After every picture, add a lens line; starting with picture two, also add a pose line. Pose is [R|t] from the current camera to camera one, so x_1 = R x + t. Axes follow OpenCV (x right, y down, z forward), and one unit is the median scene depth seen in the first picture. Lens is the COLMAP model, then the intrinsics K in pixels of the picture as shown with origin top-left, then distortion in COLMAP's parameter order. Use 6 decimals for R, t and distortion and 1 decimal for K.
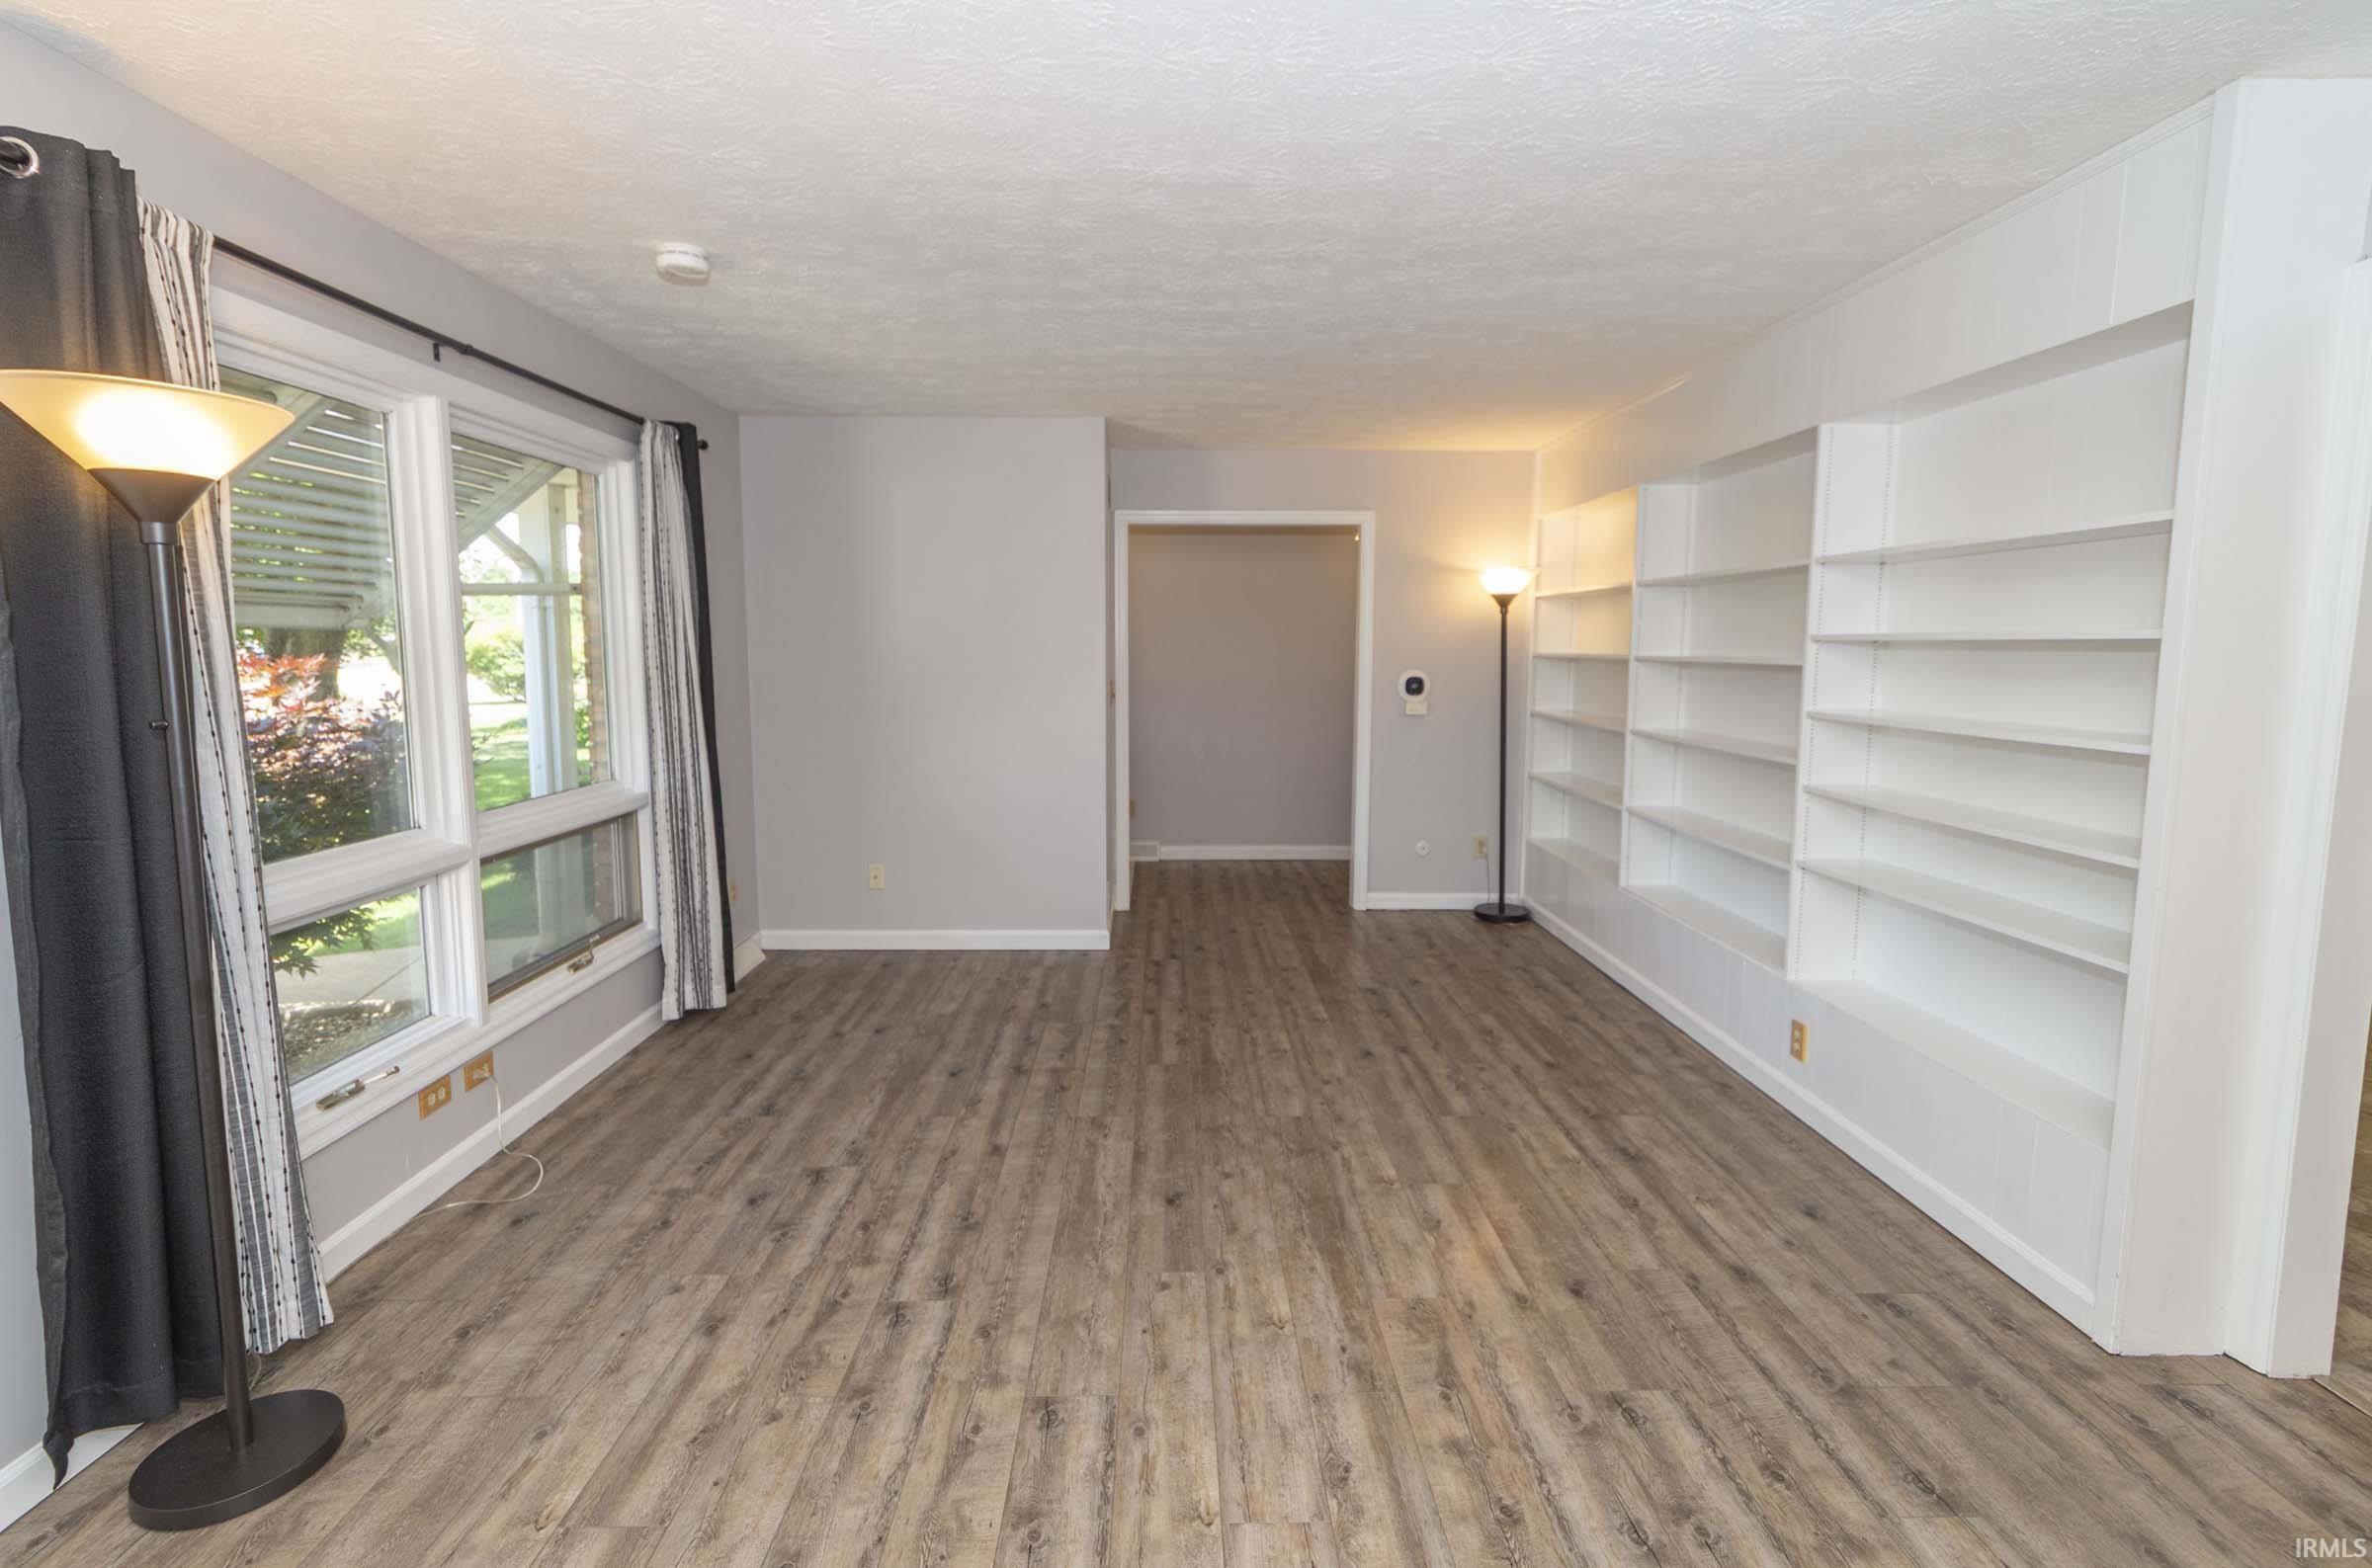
lens RADIAL K [[1082.8, 0, 1170.8], [0, 1082.8, 752.1], [0, 0, 1]] dist [0.019200, -0.014857]
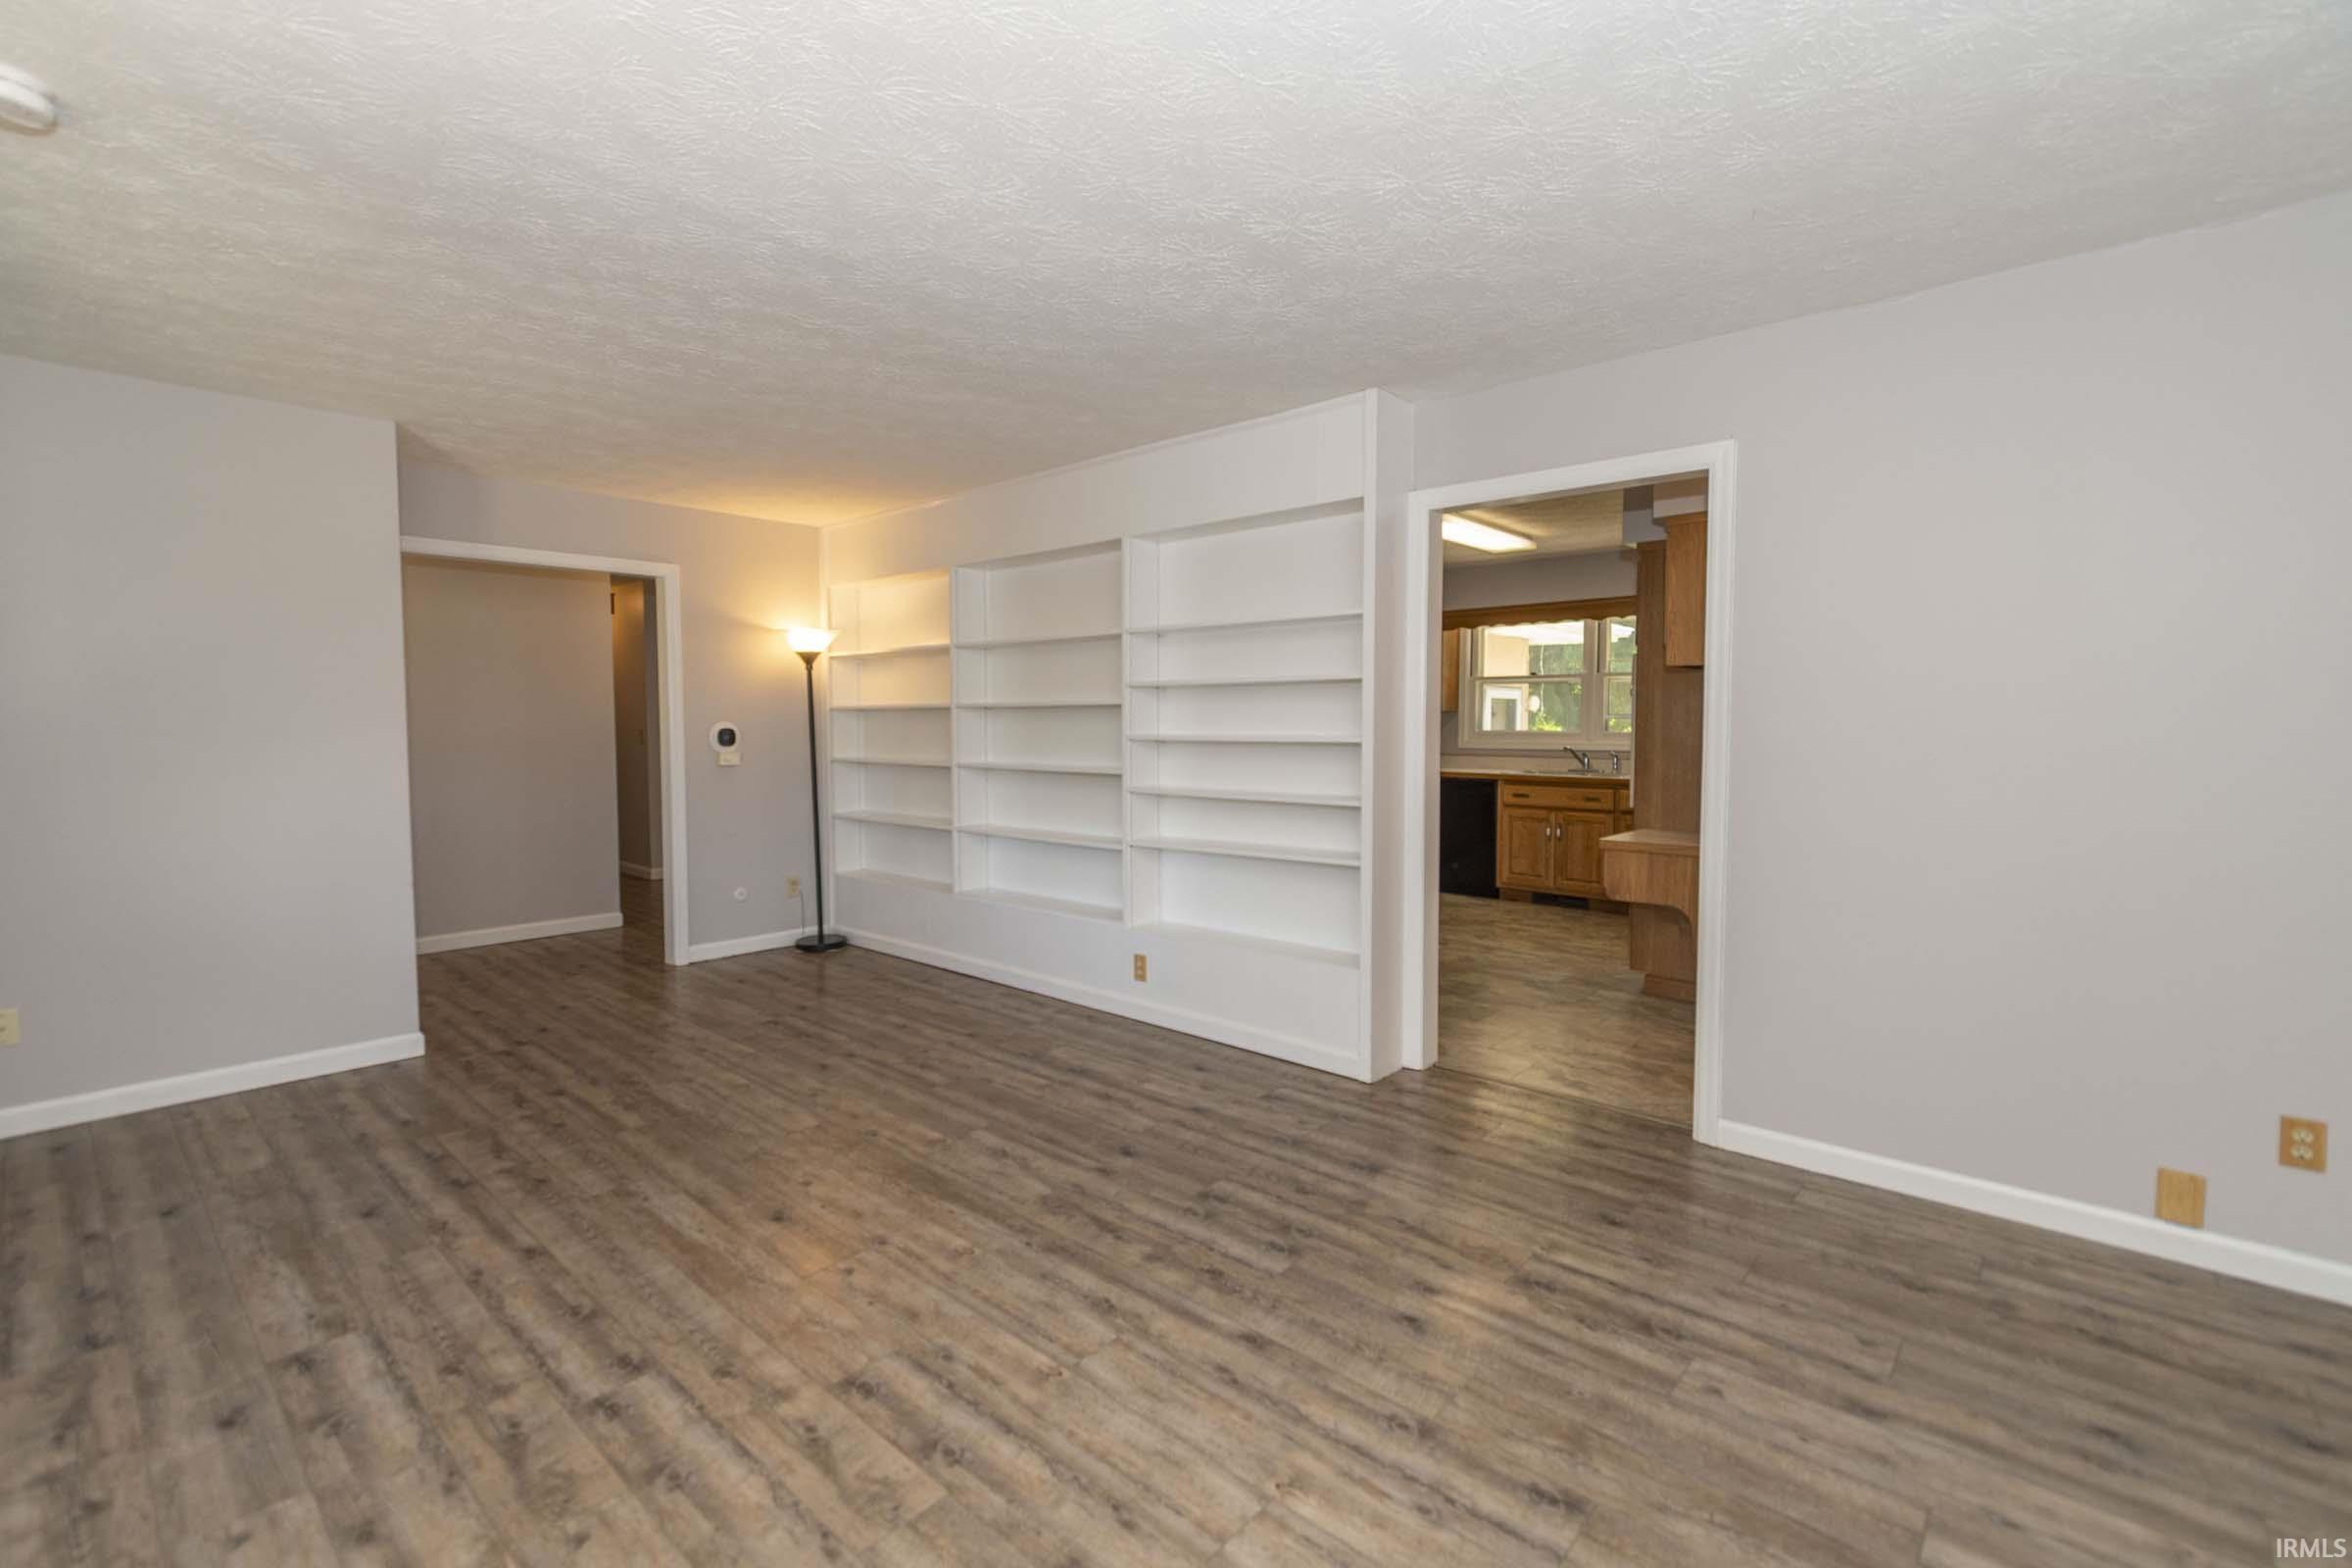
lens RADIAL K [[1044.5, 0, 1145.0], [0, 1044.5, 777.1], [0, 0, 1]] dist [0.013601, -0.003375]
pose [[0.689475, -0.044308, 0.722953, -0.453104], [0.077654, 0.996896, -0.012961, 0.041591], [-0.720135, 0.065076, 0.690776, 0.048901]]
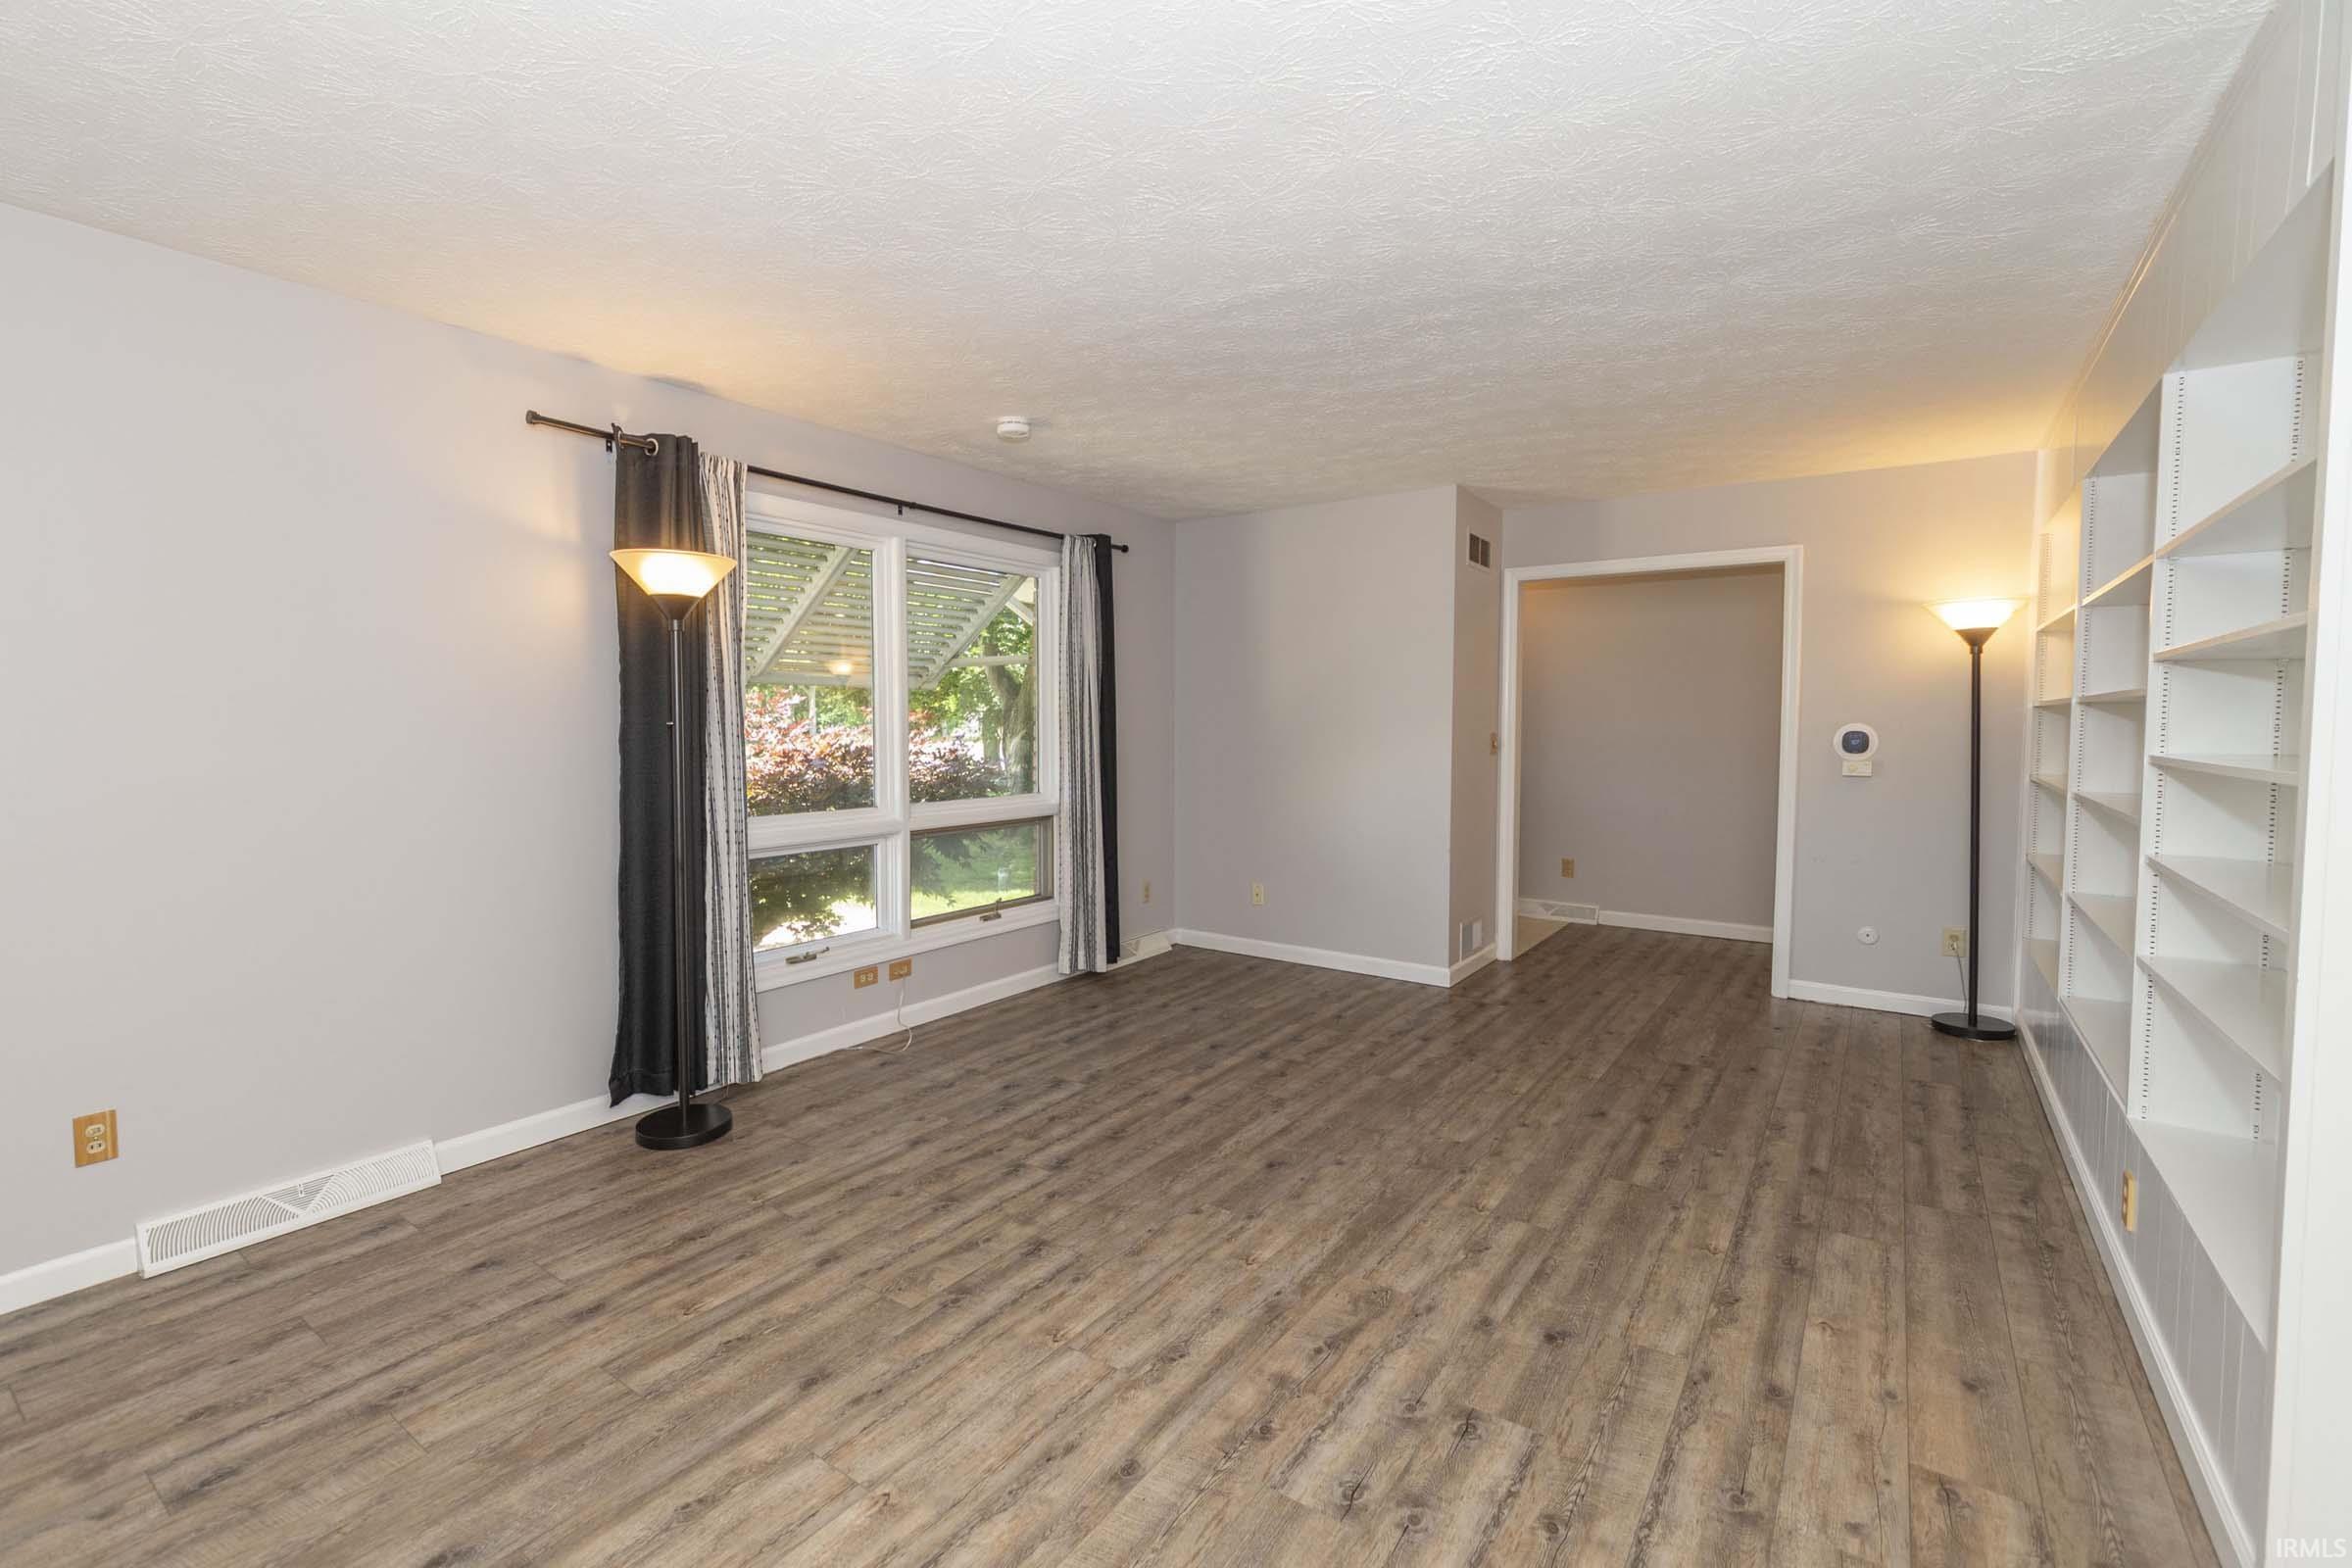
lens RADIAL K [[1025.8, 0, 1134.4], [0, 1025.8, 768.5], [0, 0, 1]] dist [0.012775, -0.006262]
pose [[0.801751, 0.028051, -0.596999, 0.518195], [-0.059445, 0.997687, -0.032954, 0.040714], [0.594694, 0.061910, 0.801565, 0.020462]]
